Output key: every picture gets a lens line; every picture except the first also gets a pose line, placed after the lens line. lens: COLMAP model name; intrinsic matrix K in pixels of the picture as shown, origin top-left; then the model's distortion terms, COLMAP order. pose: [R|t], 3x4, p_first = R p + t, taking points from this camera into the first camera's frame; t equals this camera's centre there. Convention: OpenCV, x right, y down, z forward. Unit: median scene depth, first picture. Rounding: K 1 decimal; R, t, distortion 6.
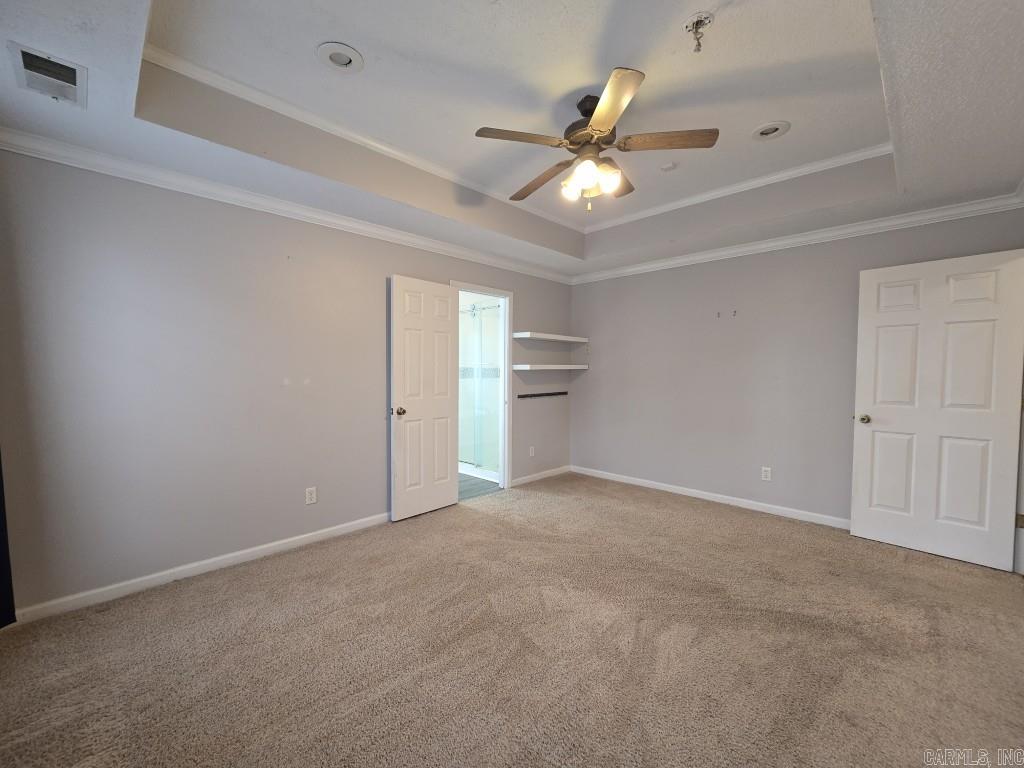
lens RADIAL K [[423.8, 0, 506.4], [0, 423.8, 386.4], [0, 0, 1]] dist [-0.001602, 0.000220]
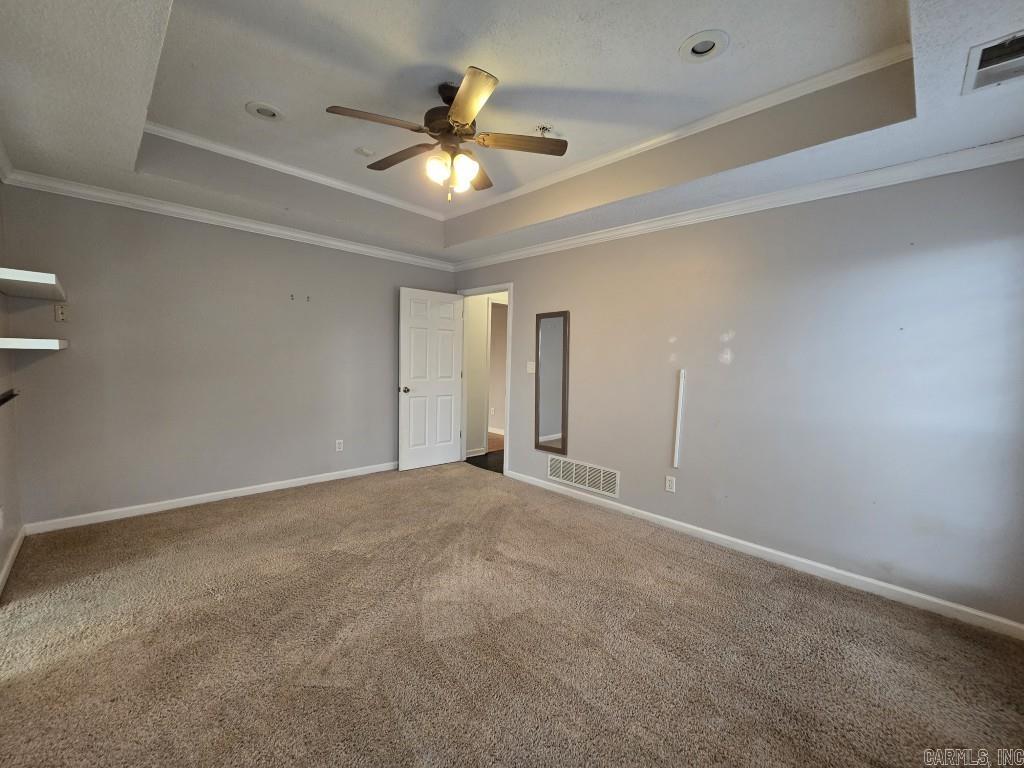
lens RADIAL K [[423.8, 0, 506.4], [0, 423.8, 386.4], [0, 0, 1]] dist [-0.001602, 0.000220]
pose [[0.017494, -0.071101, 0.997316, -0.627265], [0.014694, 0.997379, 0.070848, -0.034294], [-0.999739, 0.013415, 0.018493, 0.640832]]
